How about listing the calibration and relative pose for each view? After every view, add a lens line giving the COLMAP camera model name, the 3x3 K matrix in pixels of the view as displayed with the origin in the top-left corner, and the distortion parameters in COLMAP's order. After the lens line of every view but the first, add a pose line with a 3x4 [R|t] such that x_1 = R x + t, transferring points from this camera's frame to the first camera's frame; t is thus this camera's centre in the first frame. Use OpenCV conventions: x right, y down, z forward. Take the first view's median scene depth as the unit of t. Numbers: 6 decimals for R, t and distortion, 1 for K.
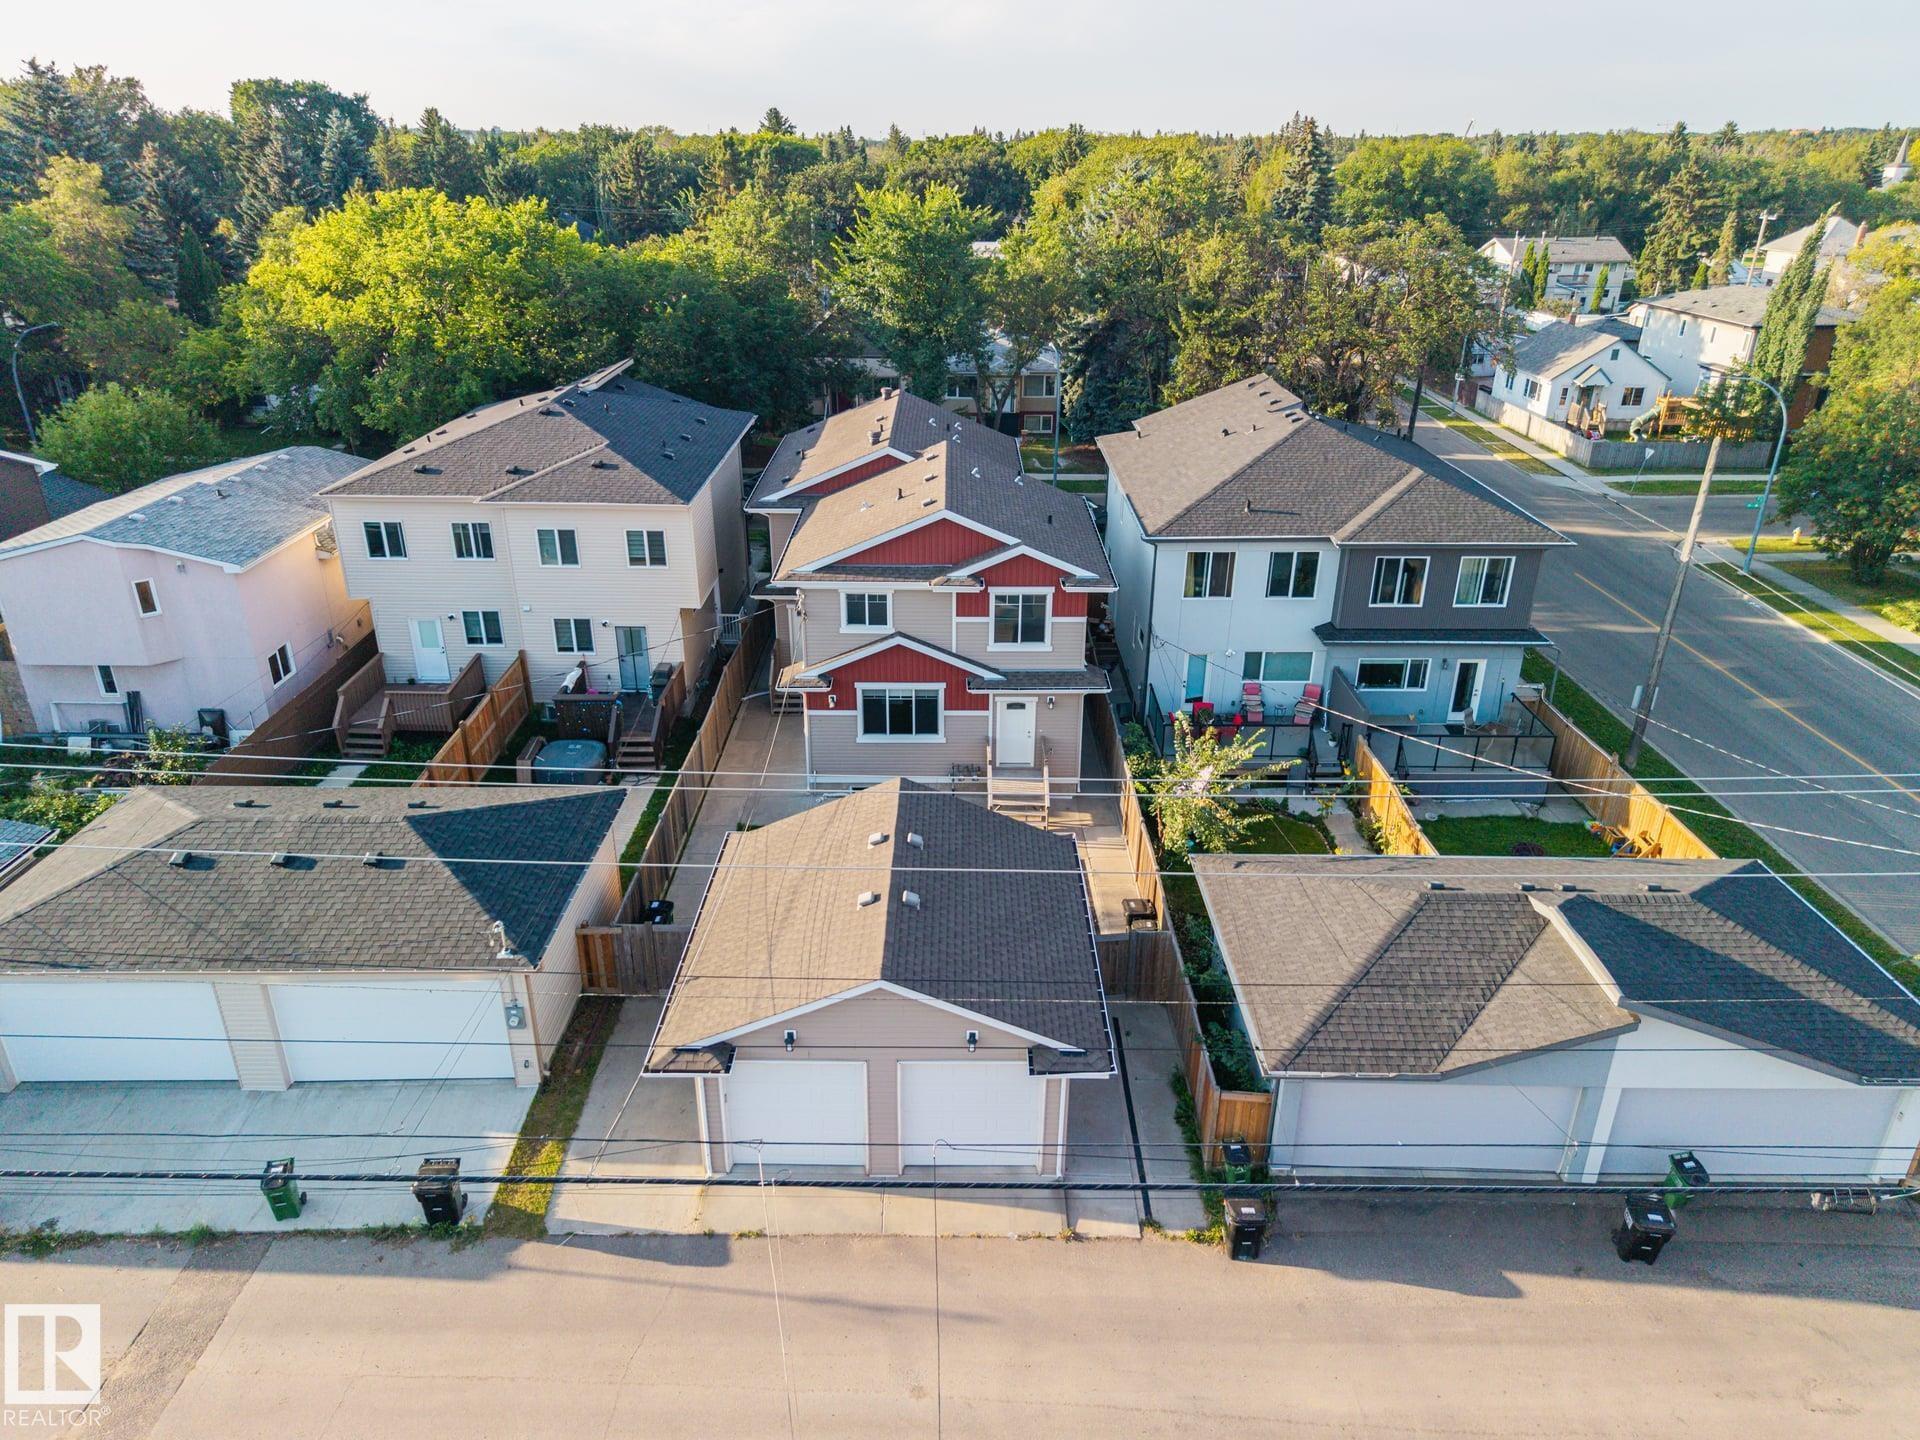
lens RADIAL K [[1294.1, 0, 941.4], [0, 1294.1, 737.0], [0, 0, 1]] dist [0.053513, -0.034136]
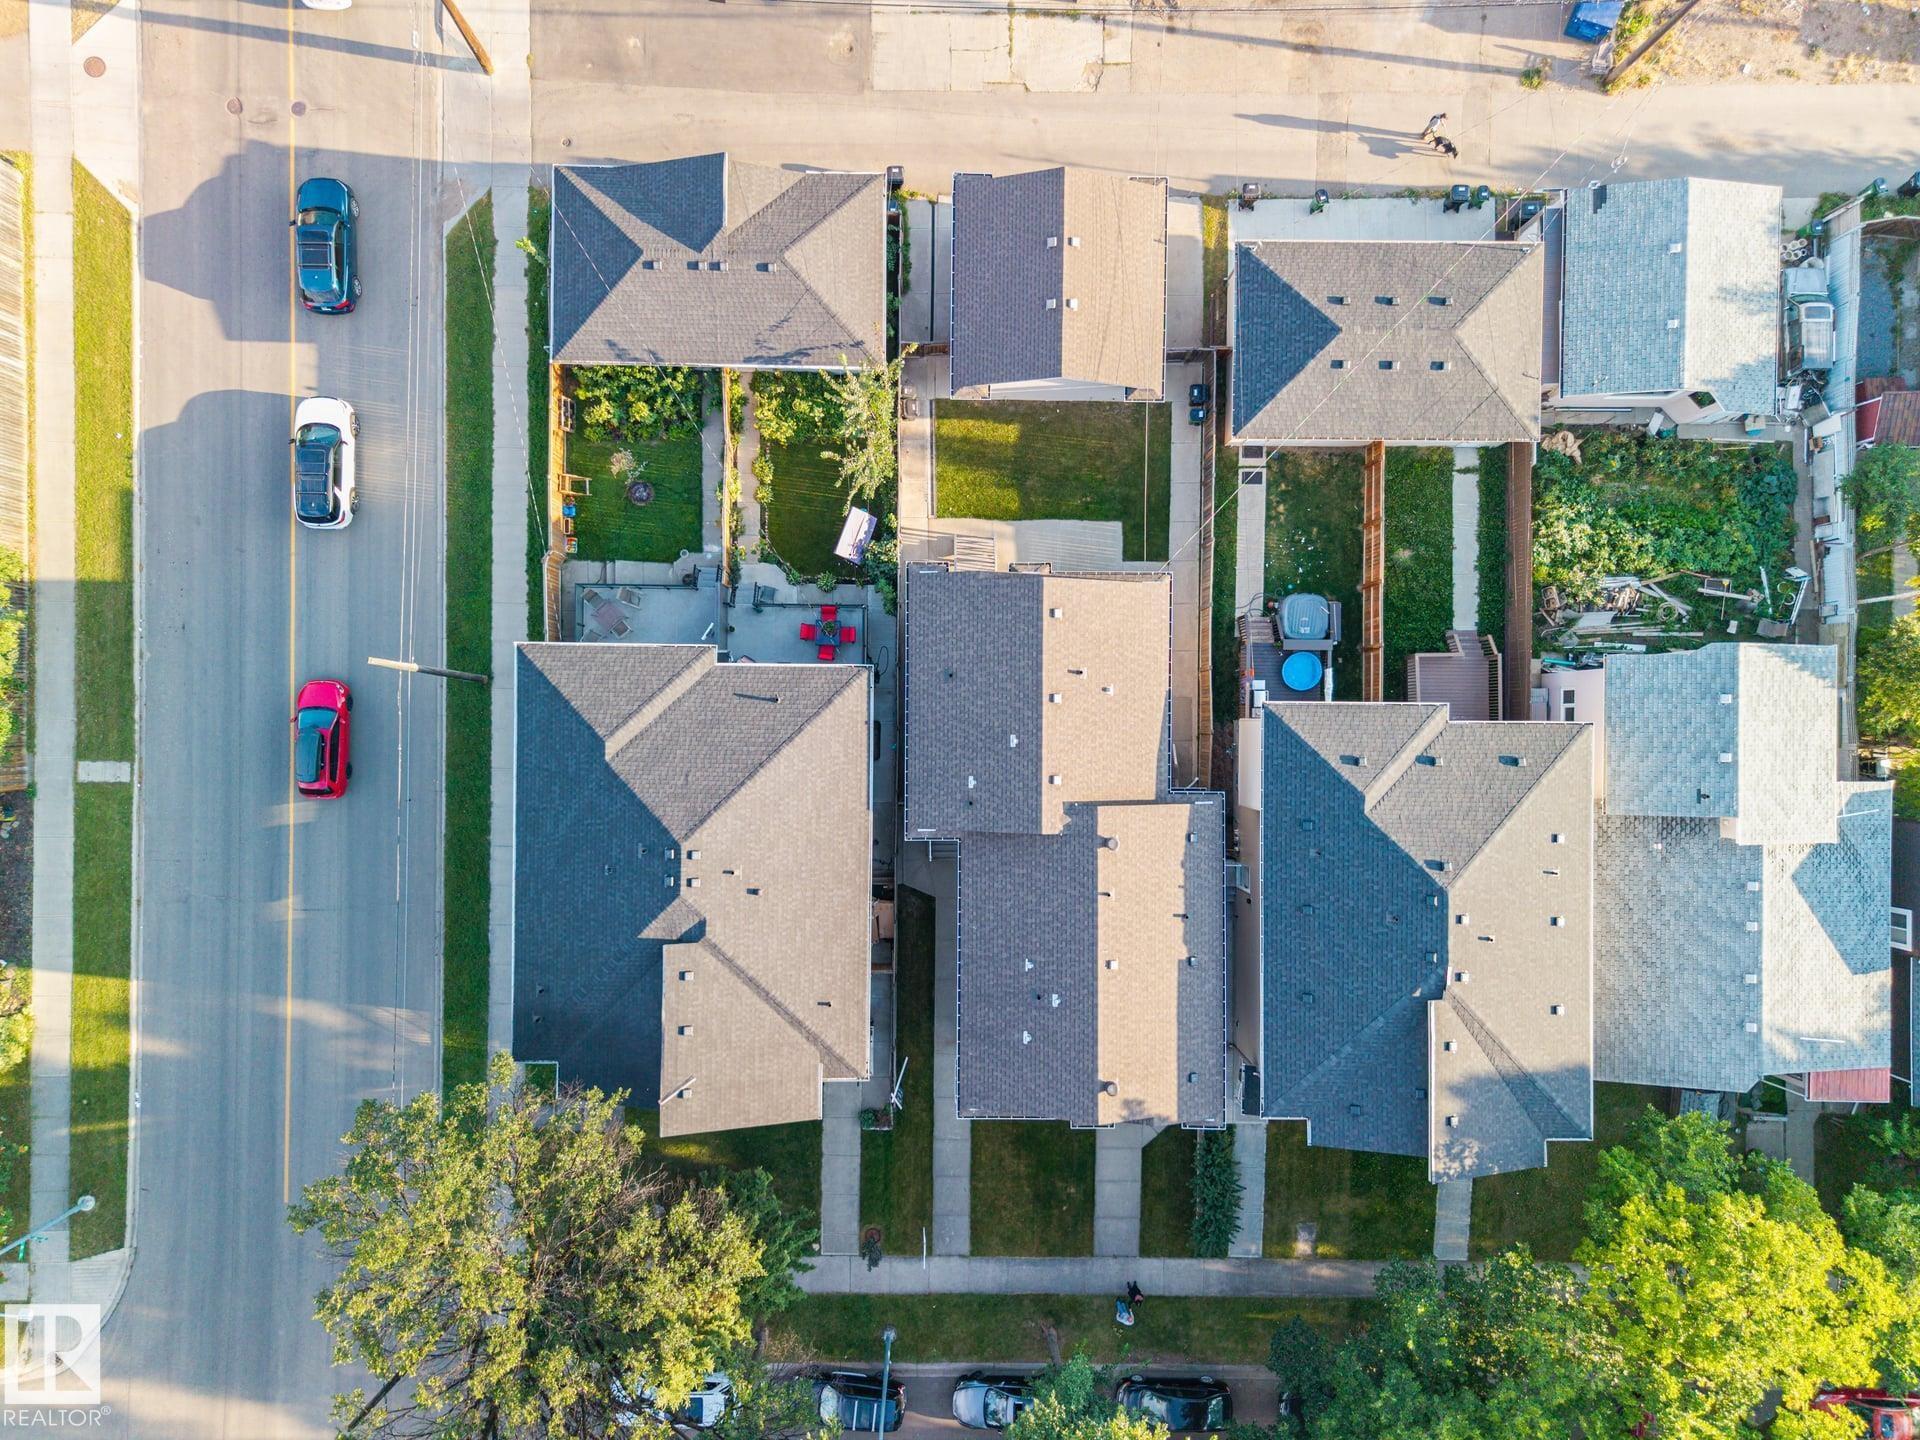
lens RADIAL K [[1279.0, 0, 957.2], [0, 1279.0, 730.1], [0, 0, 1]] dist [0.038048, -0.002697]
pose [[-0.999700, -0.011256, -0.021768, 0.095918], [-0.015280, -0.408104, 0.912807, -1.241470], [-0.019158, 0.912866, 0.407810, 0.573445]]
